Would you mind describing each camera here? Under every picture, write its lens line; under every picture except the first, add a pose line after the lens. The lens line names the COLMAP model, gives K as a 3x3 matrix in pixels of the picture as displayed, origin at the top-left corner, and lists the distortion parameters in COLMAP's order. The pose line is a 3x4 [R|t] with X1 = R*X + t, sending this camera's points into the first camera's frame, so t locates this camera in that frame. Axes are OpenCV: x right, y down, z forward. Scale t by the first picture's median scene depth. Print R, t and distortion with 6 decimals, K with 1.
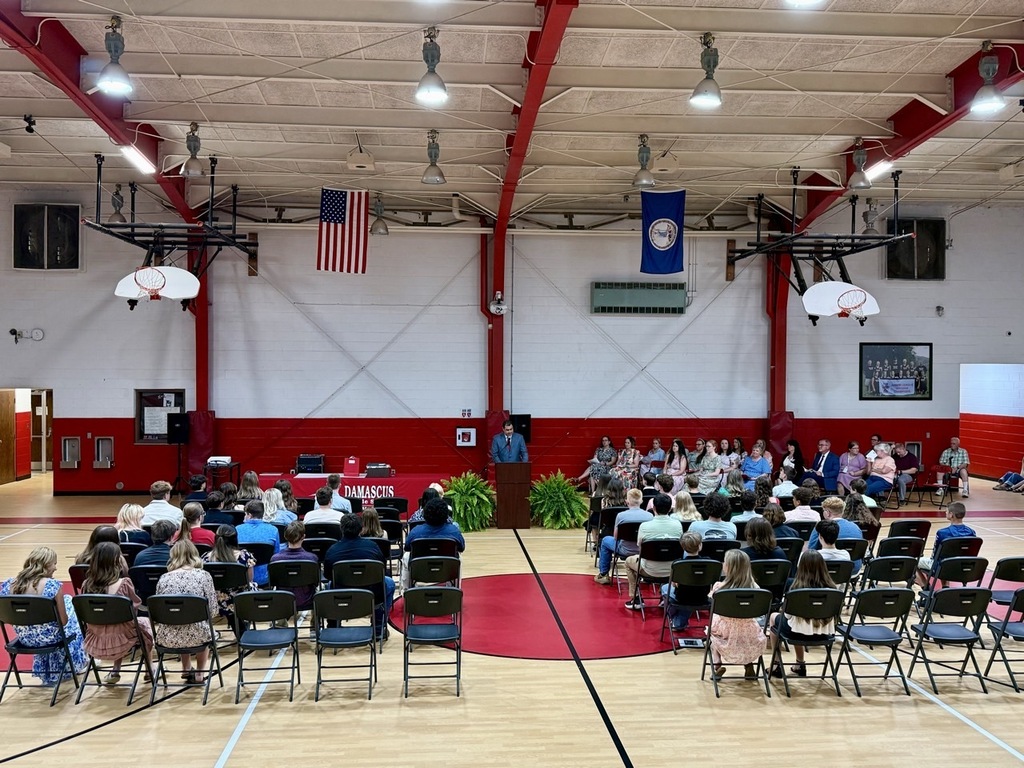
lens RADIAL K [[984.1, 0, 511.7], [0, 984.1, 382.3], [0, 0, 1]] dist [0.000346, 0.000000]
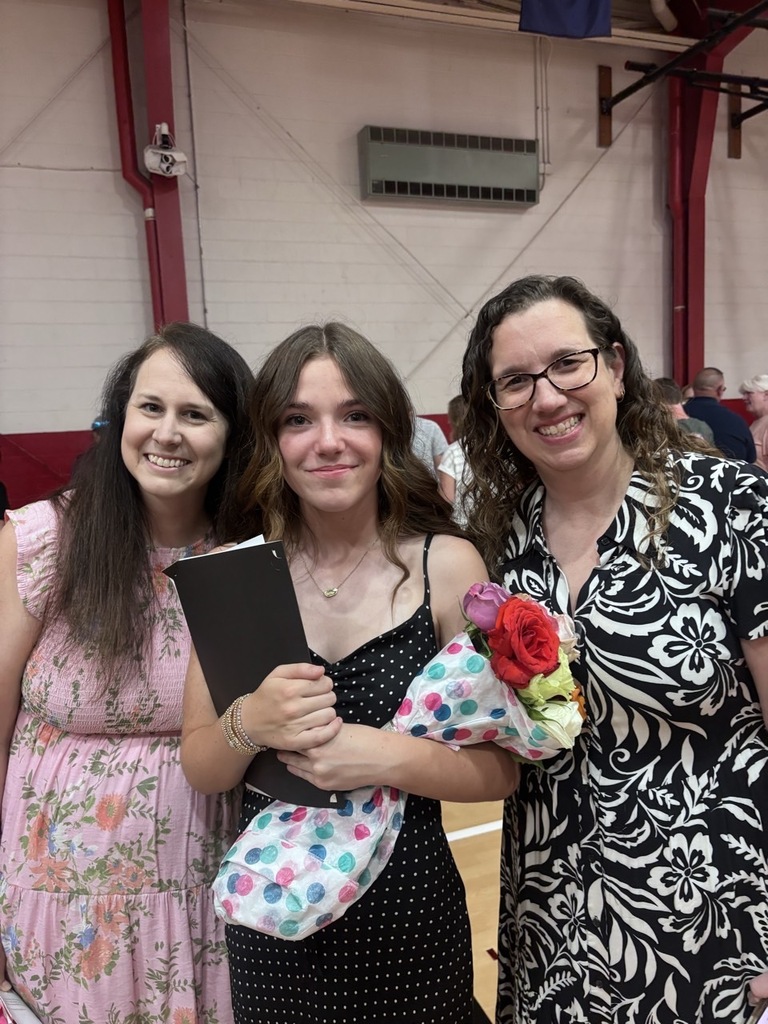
lens RADIAL K [[772.5, 0, 384.0], [0, 772.5, 513.4], [0, 0, 1]] dist [0.006772, 0.002156]
pose [[0.964749, -0.087784, 0.248099, -0.017471], [0.061585, 0.991858, 0.111468, 0.041467], [-0.255864, -0.092260, 0.962300, 0.607624]]
